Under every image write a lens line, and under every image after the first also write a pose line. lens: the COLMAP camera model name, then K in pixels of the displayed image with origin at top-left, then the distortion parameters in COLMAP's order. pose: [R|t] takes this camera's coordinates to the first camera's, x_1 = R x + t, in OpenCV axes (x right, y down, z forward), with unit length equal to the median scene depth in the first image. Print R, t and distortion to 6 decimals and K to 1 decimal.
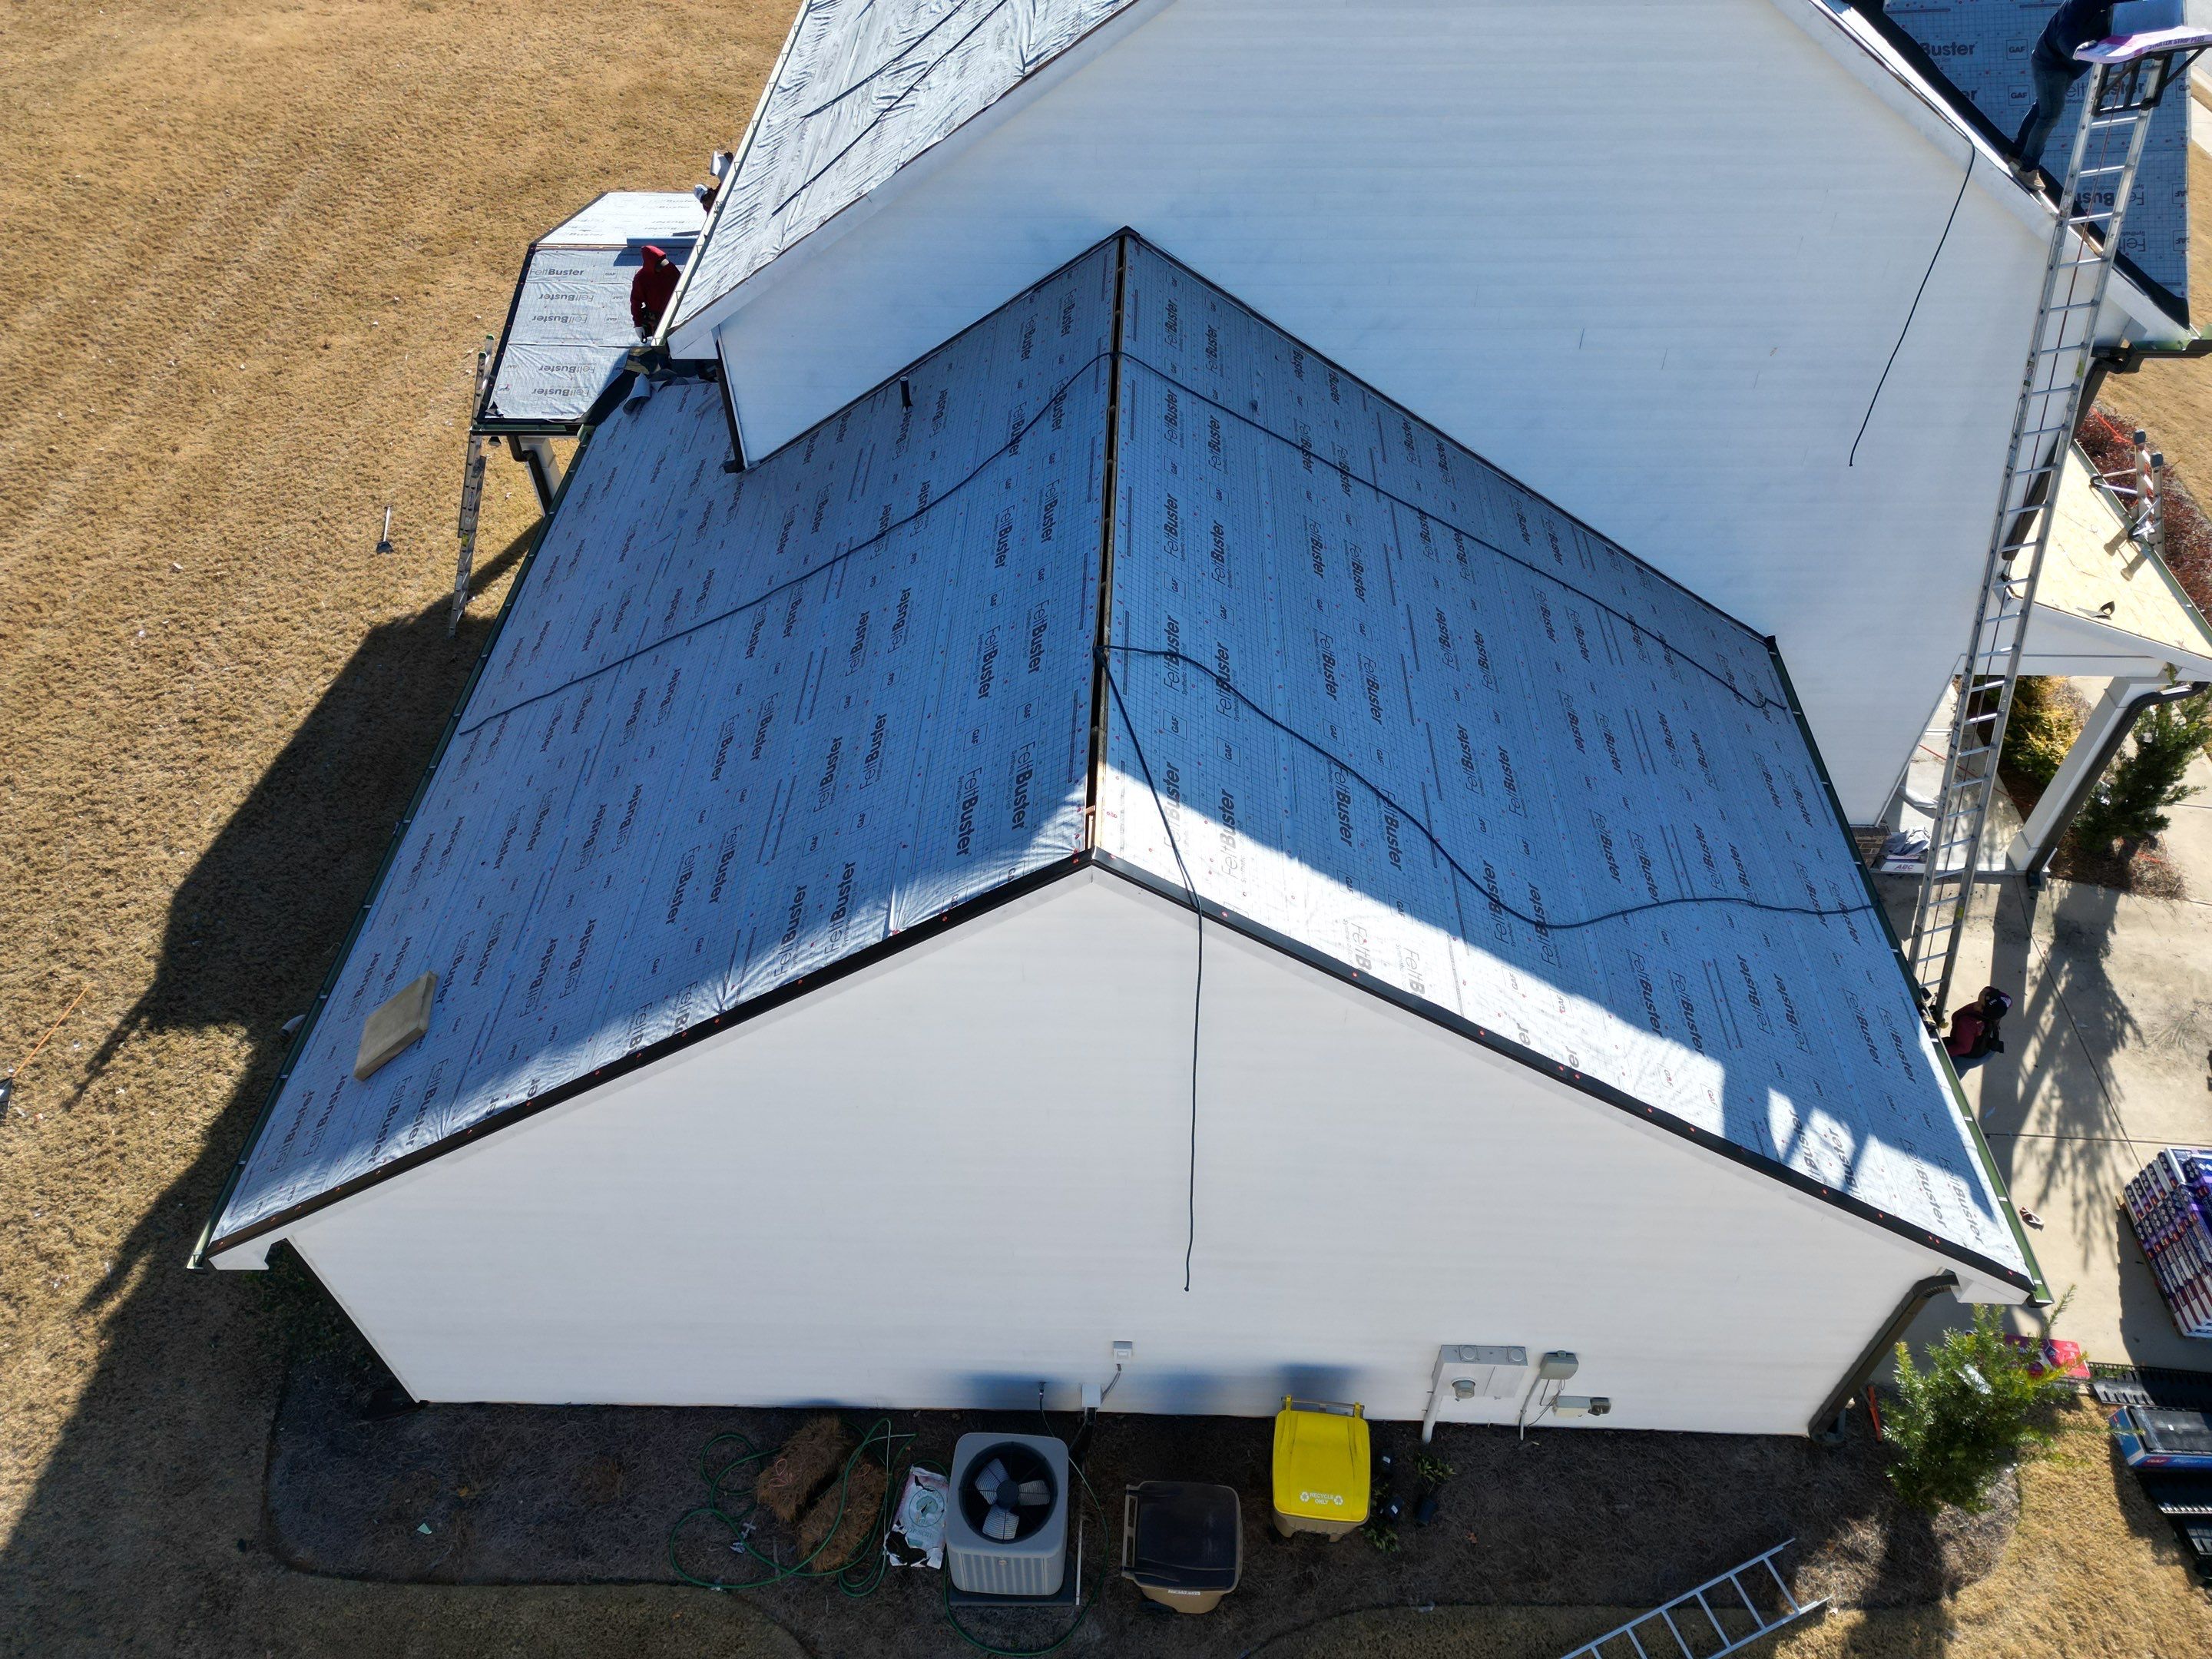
lens RADIAL K [[1536.3, 0, 1098.6], [0, 1536.3, 835.3], [0, 0, 1]] dist [0.071442, -0.054496]
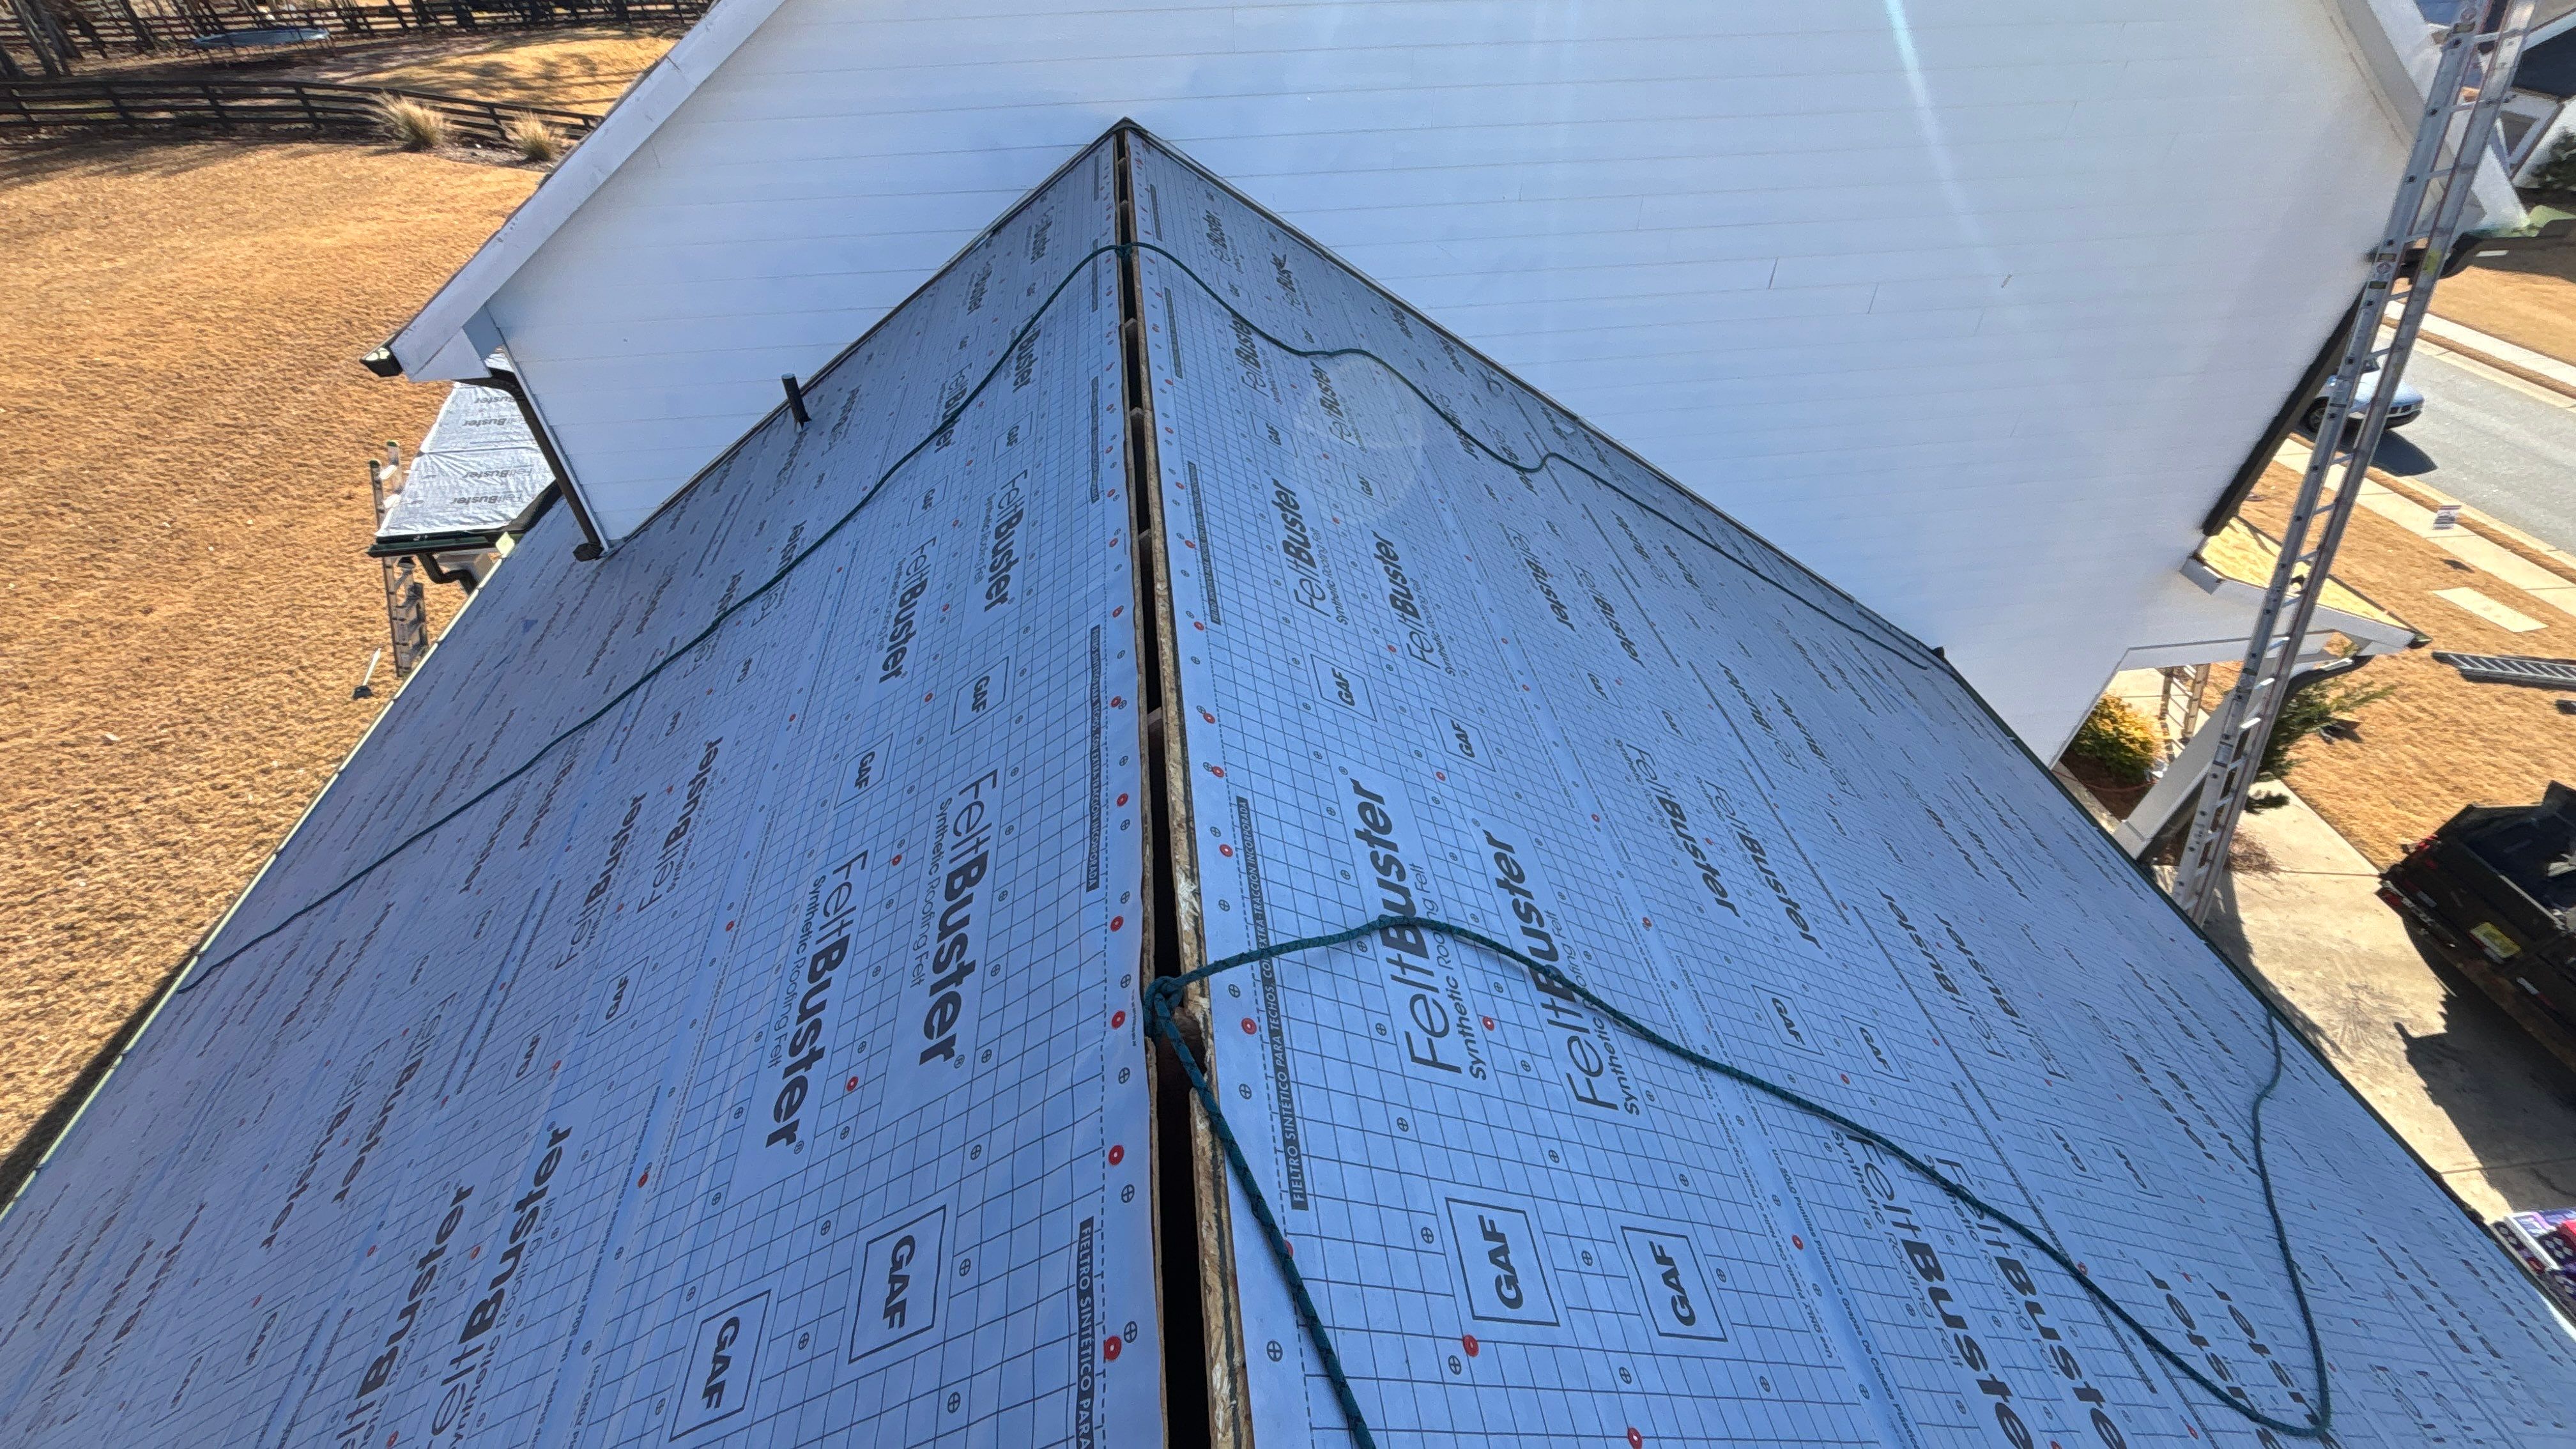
lens RADIAL K [[1039.7, 0, 1293.5], [0, 1039.7, 723.1], [0, 0, 1]] dist [0.001823, -0.000114]
pose [[0.985112, -0.106987, 0.134566, 0.001078], [0.117100, 0.990677, -0.069614, -0.061503], [-0.125864, 0.084335, 0.988456, 0.335754]]
